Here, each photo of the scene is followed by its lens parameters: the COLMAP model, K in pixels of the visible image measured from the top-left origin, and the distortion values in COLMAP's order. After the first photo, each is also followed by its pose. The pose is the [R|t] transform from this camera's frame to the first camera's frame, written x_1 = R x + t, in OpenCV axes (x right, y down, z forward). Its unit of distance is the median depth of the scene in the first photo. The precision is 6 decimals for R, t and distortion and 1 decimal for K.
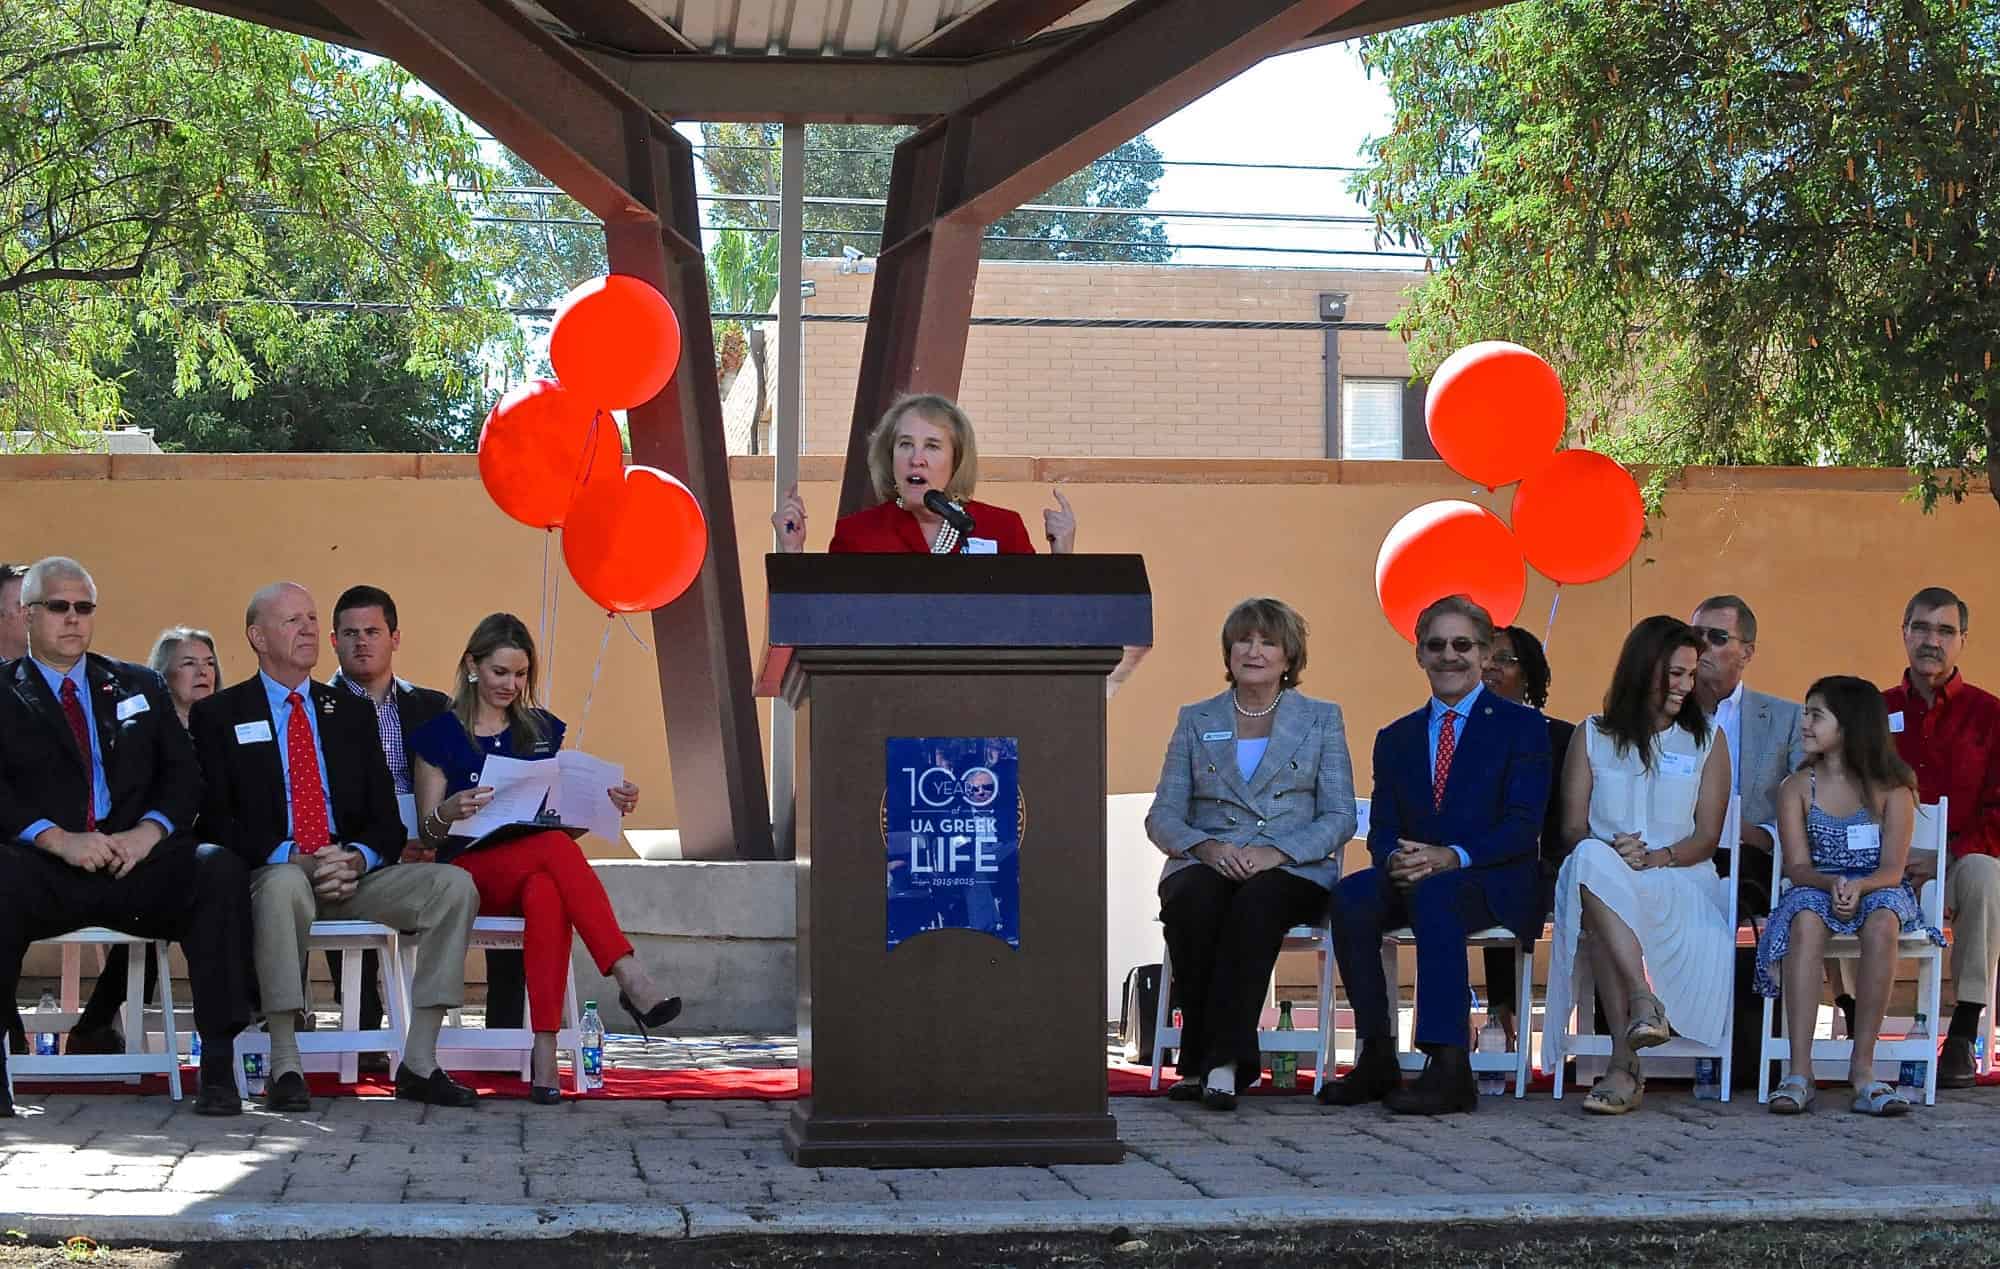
lens RADIAL K [[4223.4, 0, 1030.3], [0, 4223.4, 640.4], [0, 0, 1]] dist [-0.351994, -0.363241]
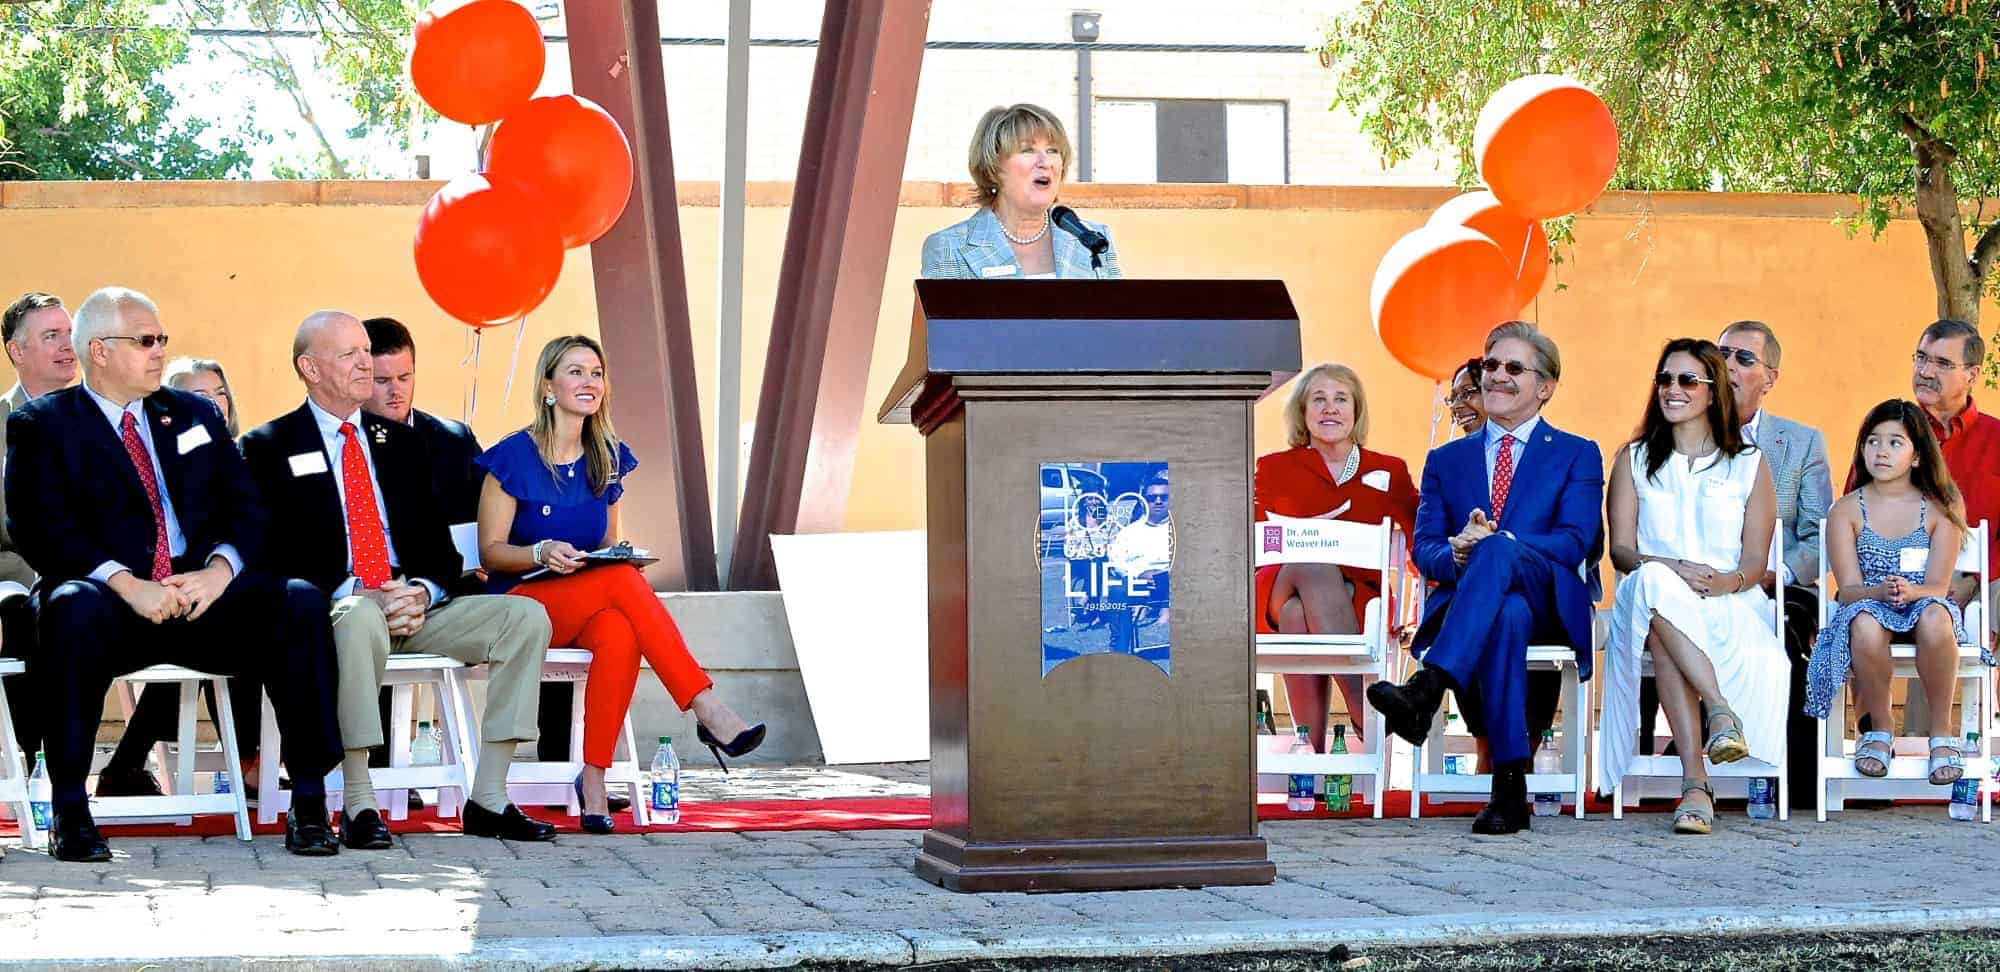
lens RADIAL K [[4356.7, 0, 1000.8], [0, 4356.7, 491.8], [0, 0, 1]] dist [-0.362292, -0.047386]
pose [[0.996684, -0.006063, 0.081138, -0.108875], [0.003786, 0.999596, 0.028183, 0.000688], [-0.081276, -0.027783, 0.996304, -0.023811]]
